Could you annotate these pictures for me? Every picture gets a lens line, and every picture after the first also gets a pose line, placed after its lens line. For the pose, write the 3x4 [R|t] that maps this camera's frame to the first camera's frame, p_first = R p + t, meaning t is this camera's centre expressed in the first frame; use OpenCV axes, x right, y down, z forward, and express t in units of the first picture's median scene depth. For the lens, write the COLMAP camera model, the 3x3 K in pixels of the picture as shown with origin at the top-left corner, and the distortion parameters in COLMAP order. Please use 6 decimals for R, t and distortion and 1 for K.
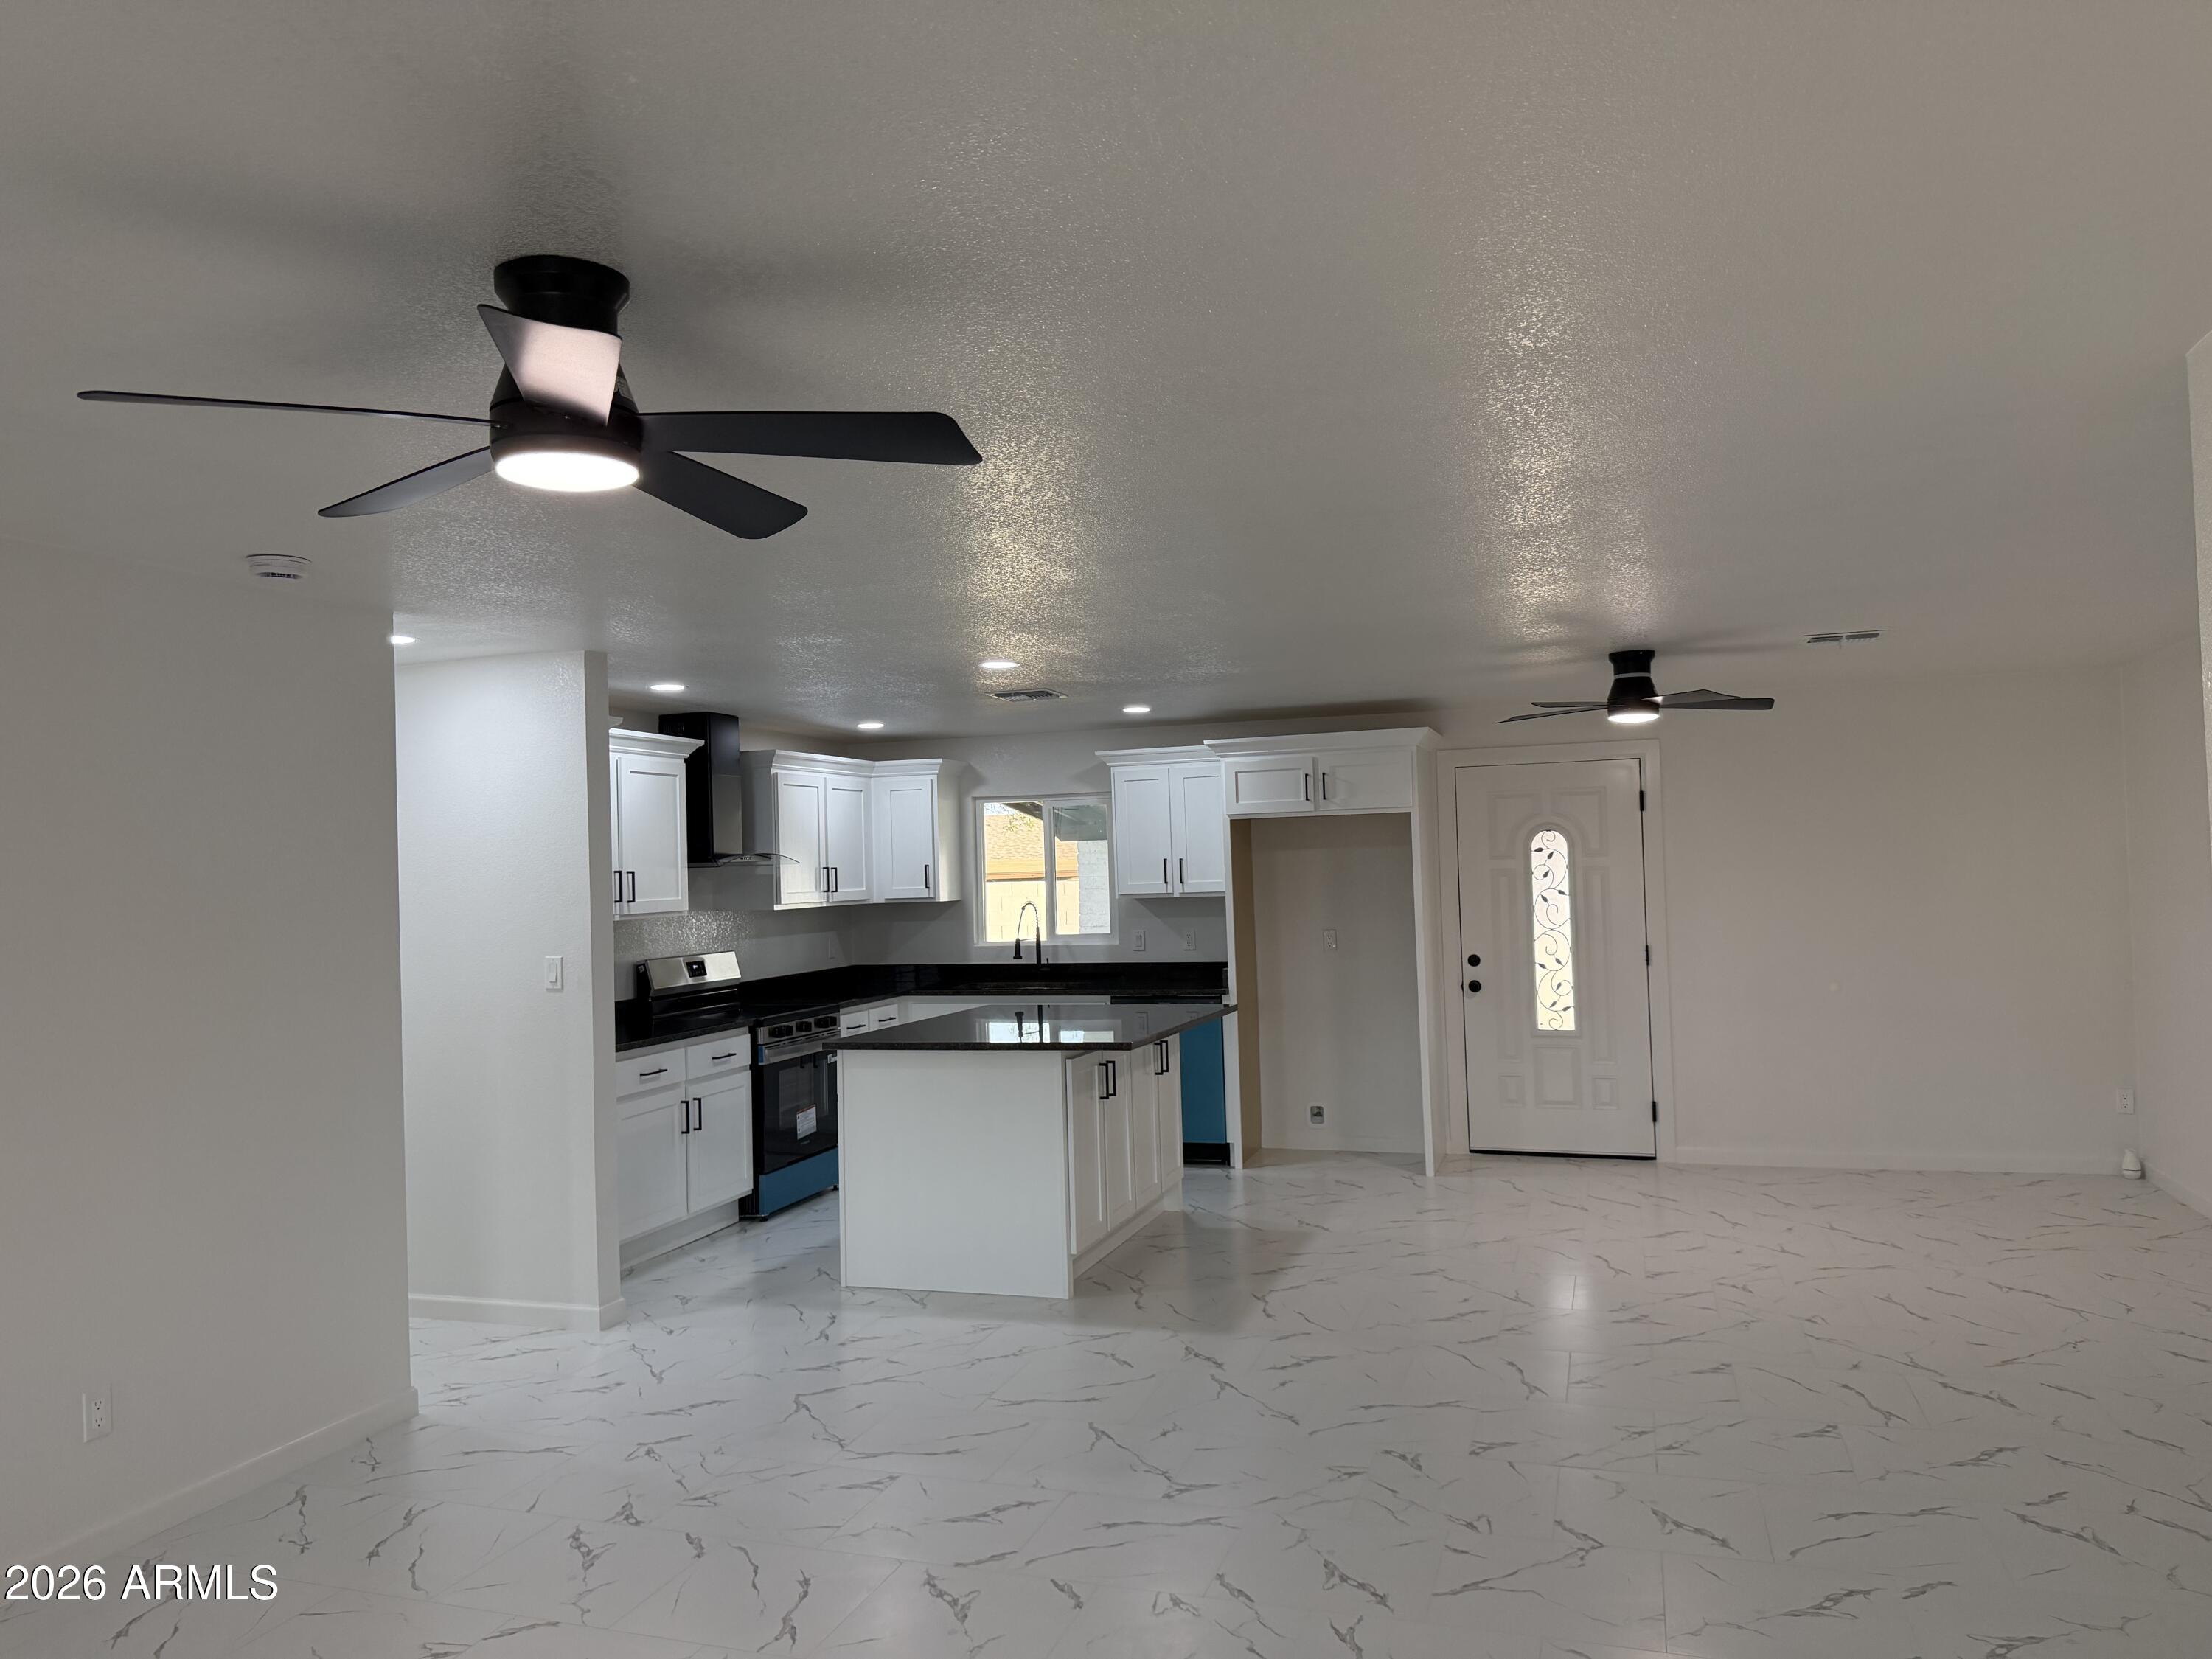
lens RADIAL K [[1554.5, 0, 1105.8], [0, 1554.5, 827.9], [0, 0, 1]] dist [0.004029, 0.000181]
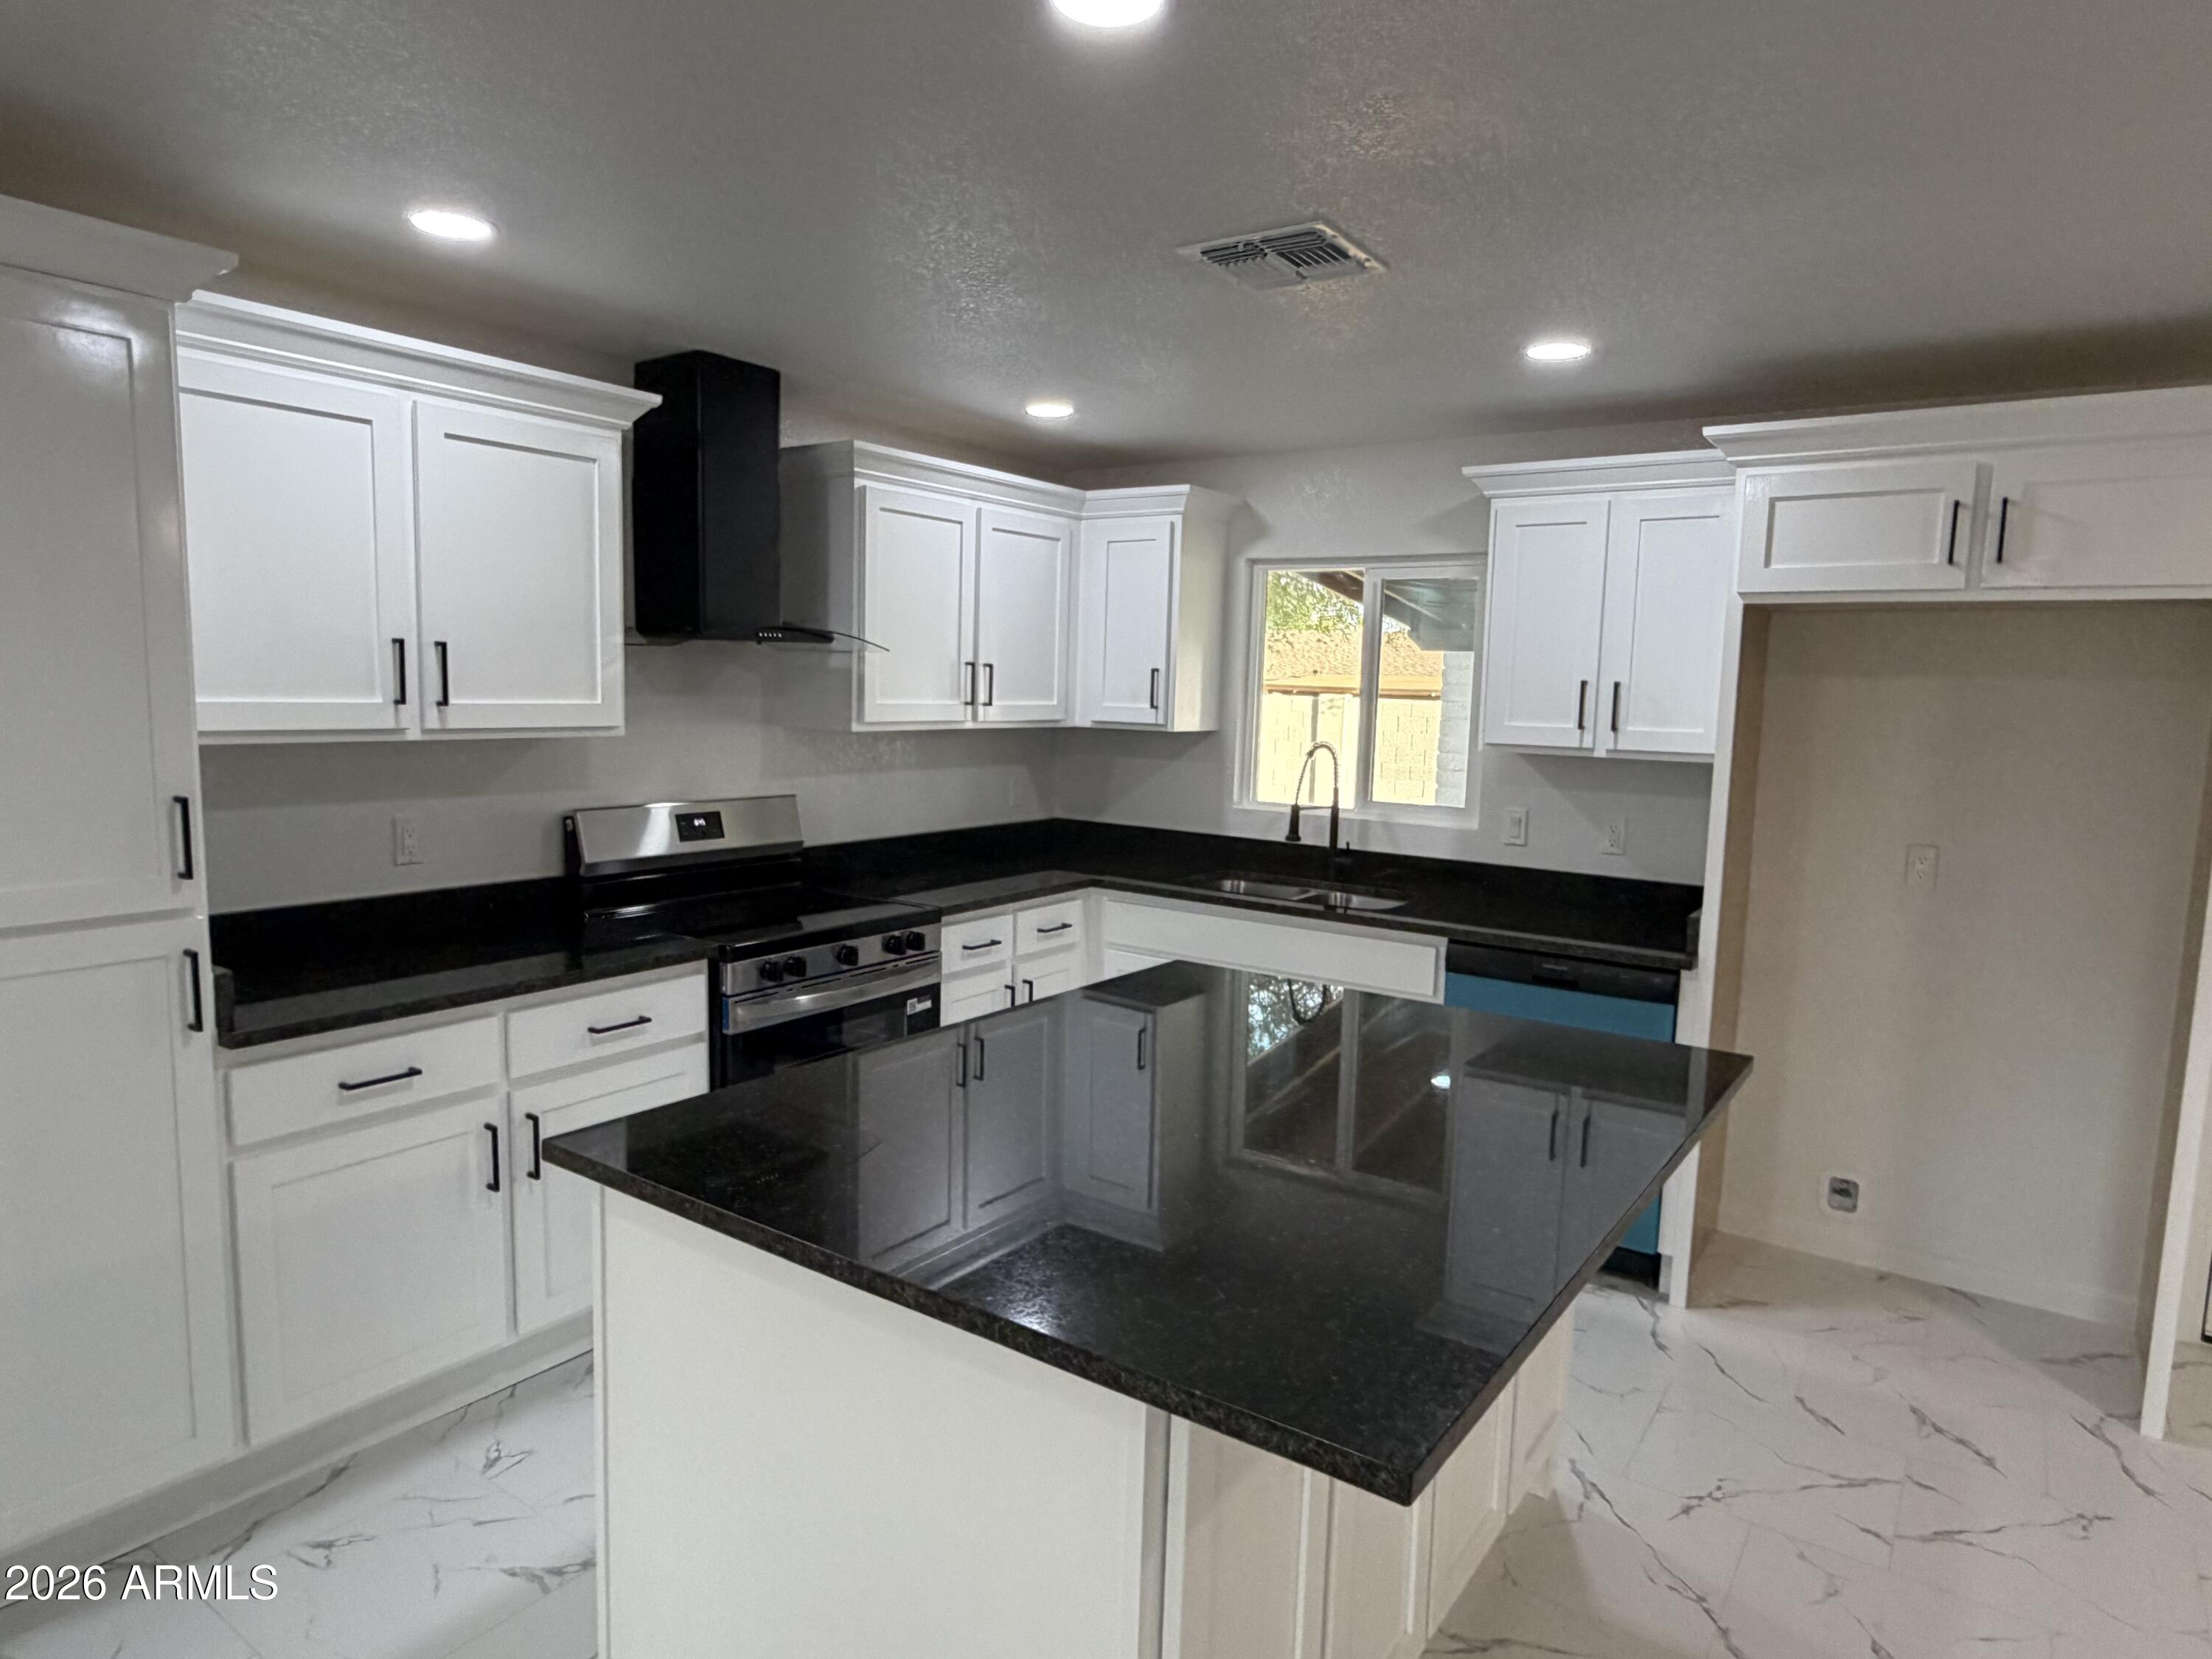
lens RADIAL K [[1286.2, 0, 1095.9], [0, 1286.2, 835.8], [0, 0, 1]] dist [0.006276, -0.001643]
pose [[0.953095, 0.092024, -0.288343, 0.011569], [-0.048399, 0.986738, 0.154937, 0.012193], [0.298777, -0.133714, 0.944909, 0.536389]]
